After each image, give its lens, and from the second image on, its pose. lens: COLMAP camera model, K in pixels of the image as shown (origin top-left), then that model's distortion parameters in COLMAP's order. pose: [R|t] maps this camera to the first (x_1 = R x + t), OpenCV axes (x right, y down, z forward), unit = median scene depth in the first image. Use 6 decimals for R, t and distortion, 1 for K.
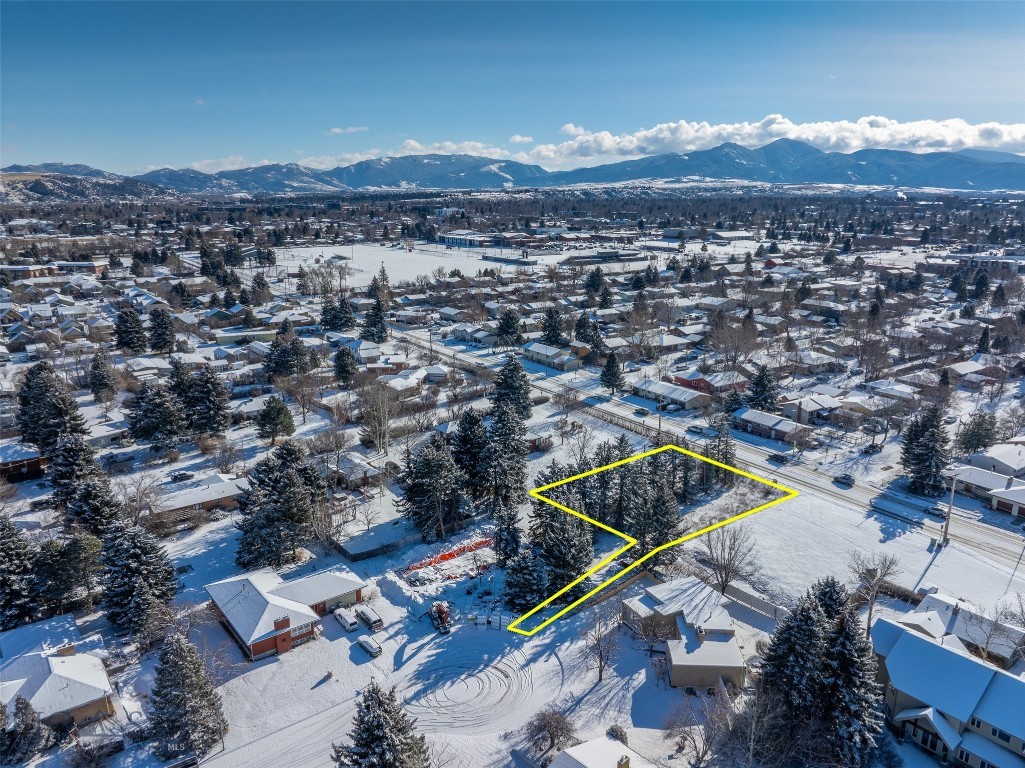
lens RADIAL K [[748.6, 0, 514.9], [0, 748.6, 353.6], [0, 0, 1]] dist [-0.035532, -0.000292]
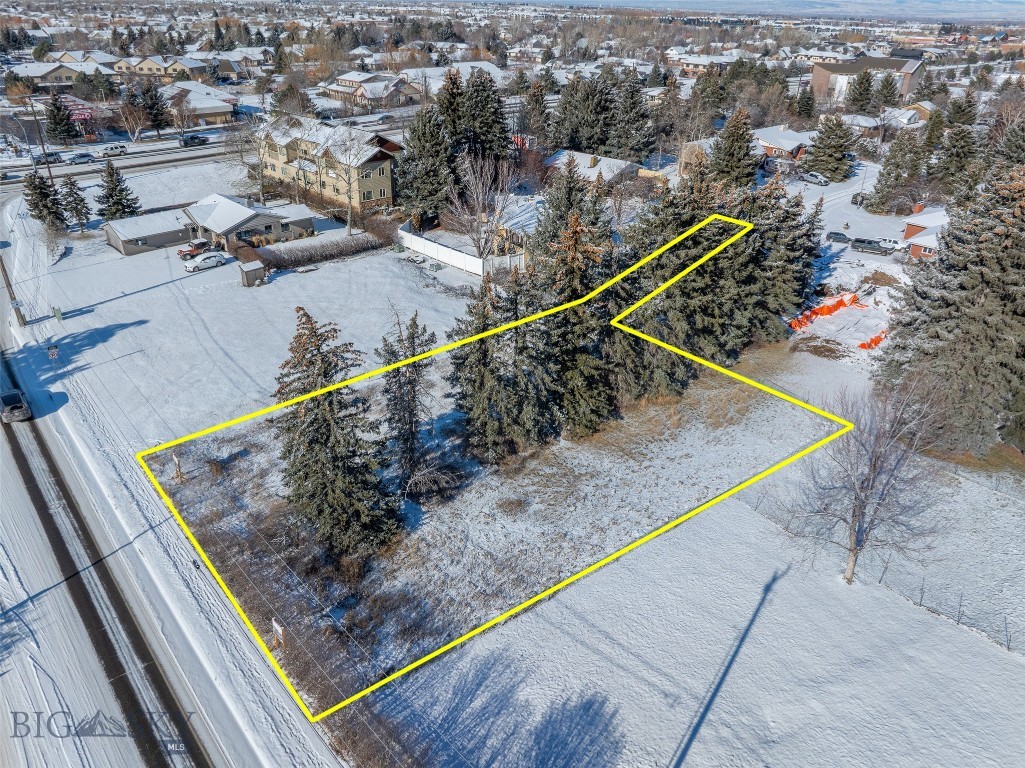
lens RADIAL K [[722.3, 0, 516.6], [0, 722.3, 378.5], [0, 0, 1]] dist [-0.039252, 0.002572]
pose [[-0.994323, 0.021963, -0.104115, 0.147382], [-0.050719, 0.762334, 0.645194, -0.032279], [0.093541, 0.646811, -0.756892, 0.745820]]
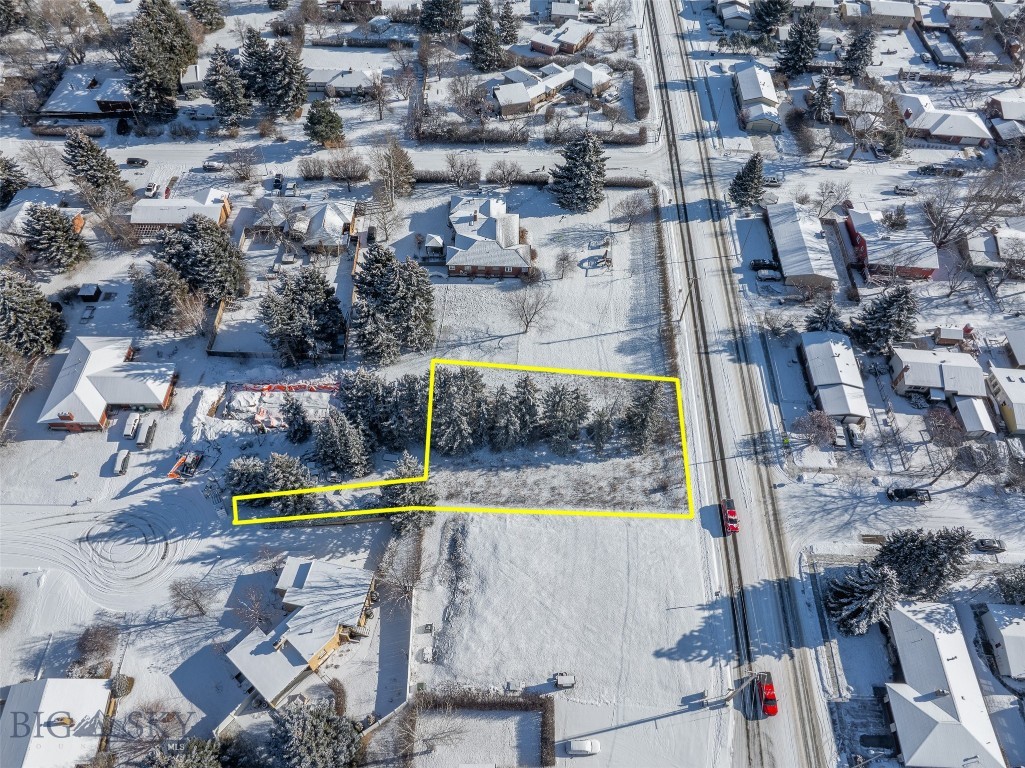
lens RADIAL K [[721.3, 0, 515.4], [0, 721.3, 380.3], [0, 0, 1]] dist [-0.038465, 0.004373]
pose [[0.789093, 0.501778, -0.354333, 0.261342], [-0.163336, 0.727461, 0.666425, -0.232025], [0.592160, -0.467996, 0.655993, 0.278006]]
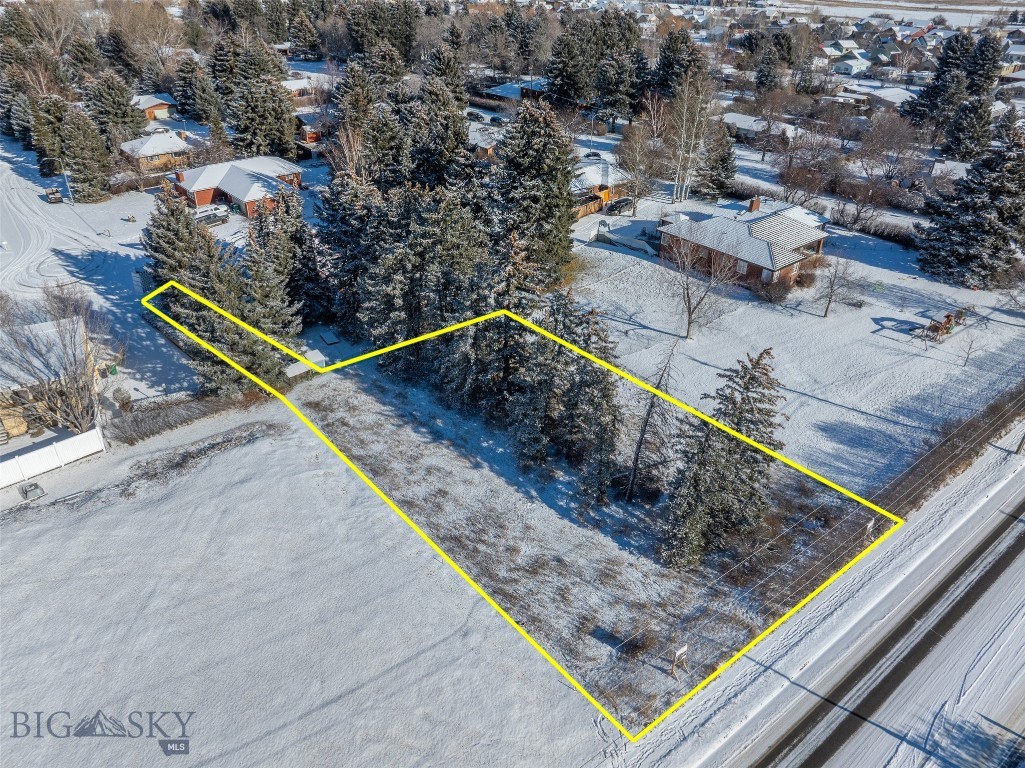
lens RADIAL K [[721.3, 0, 515.4], [0, 721.3, 380.3], [0, 0, 1]] dist [-0.038465, 0.004373]
pose [[0.047222, 0.512576, -0.857342, 0.312343], [-0.231684, 0.840514, 0.489754, -0.008665], [0.971644, 0.175506, 0.158446, 0.546809]]
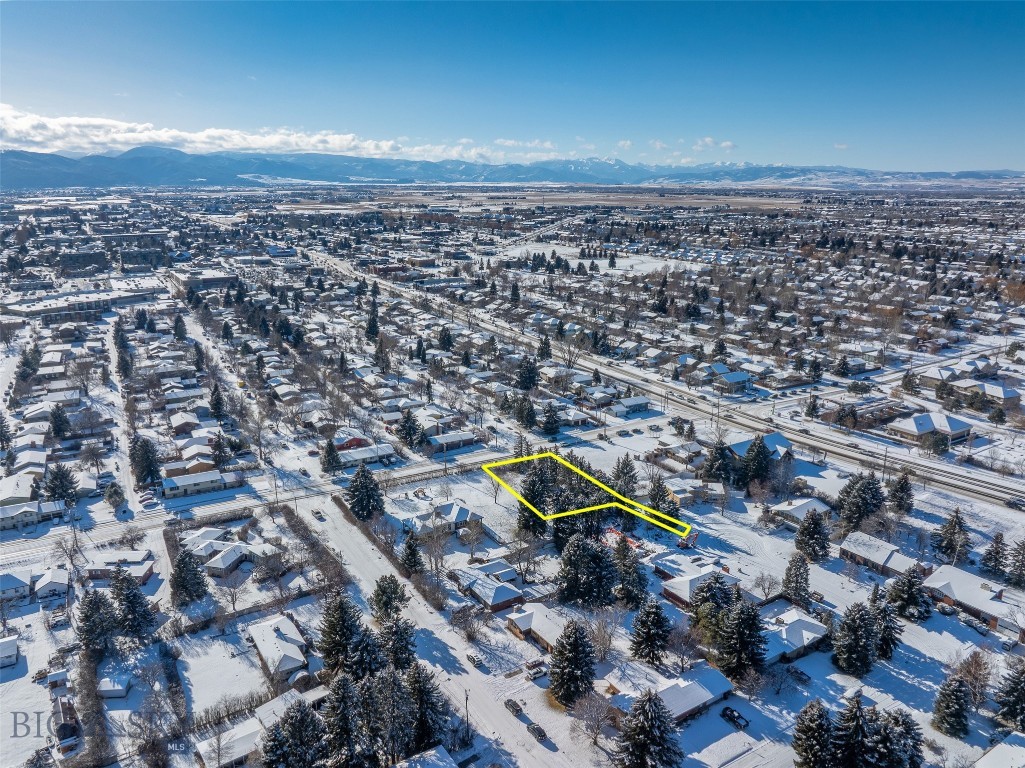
lens RADIAL K [[746.1, 0, 520.0], [0, 746.1, 383.9], [0, 0, 1]] dist [-0.031453, 0.000656]
pose [[0.101396, -0.258654, 0.960634, -0.829780], [0.217200, 0.948071, 0.232346, -0.259841], [-0.970847, 0.185090, 0.152310, 0.450718]]
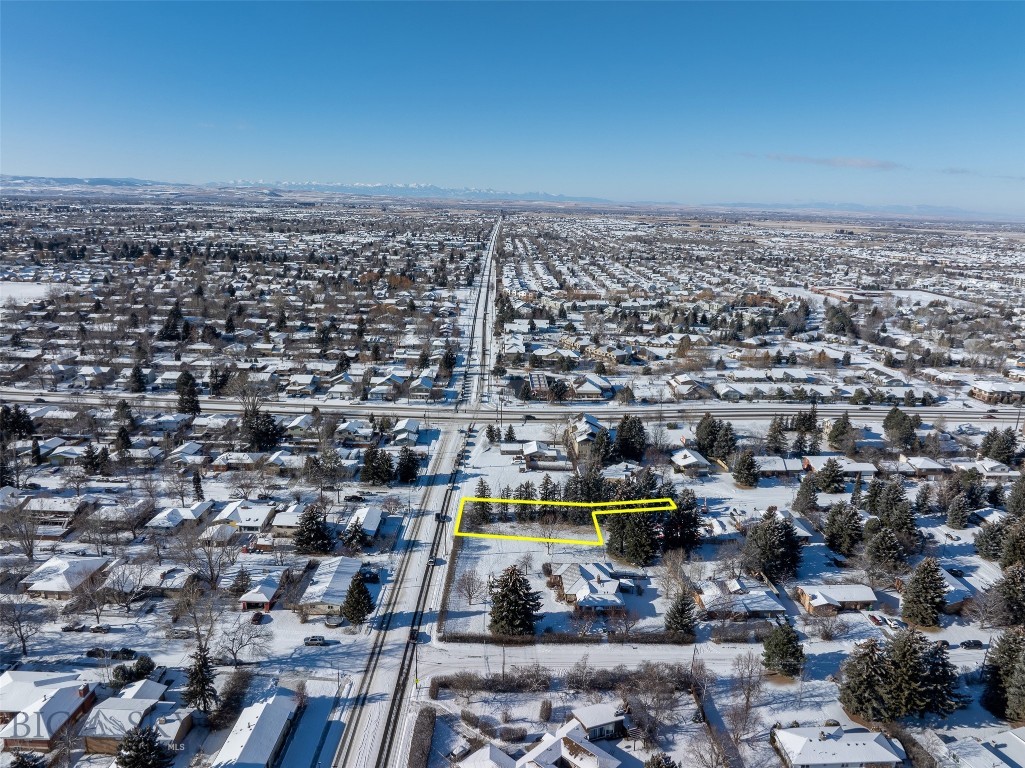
lens RADIAL K [[714.8, 0, 516.4], [0, 714.8, 380.3], [0, 0, 1]] dist [-0.034406, -0.001127]
pose [[-0.812916, -0.165691, 0.558313, -0.343097], [0.095067, 0.908061, 0.407905, -0.421575], [-0.574569, 0.384670, -0.722426, 1.201065]]
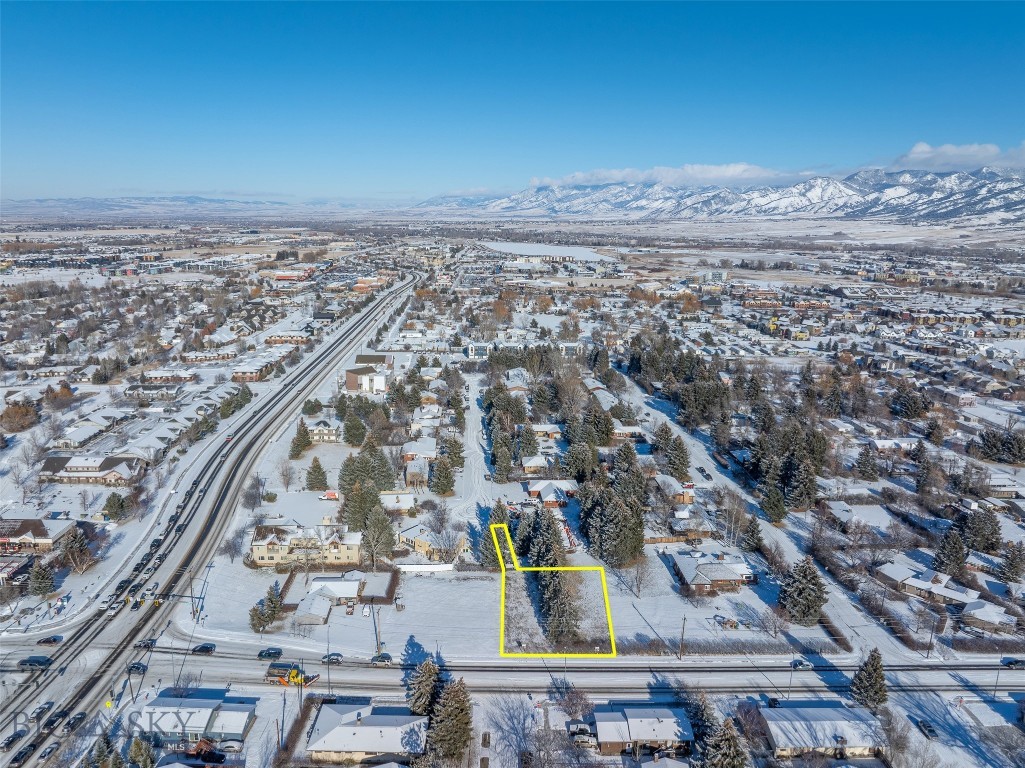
lens RADIAL K [[719.0, 0, 514.1], [0, 719.0, 381.6], [0, 0, 1]] dist [-0.037321, 0.003206]
pose [[-0.570151, 0.172012, -0.803331, 0.714030], [-0.193735, 0.922106, 0.334944, -0.344512], [0.798370, 0.346602, -0.492415, 0.850486]]
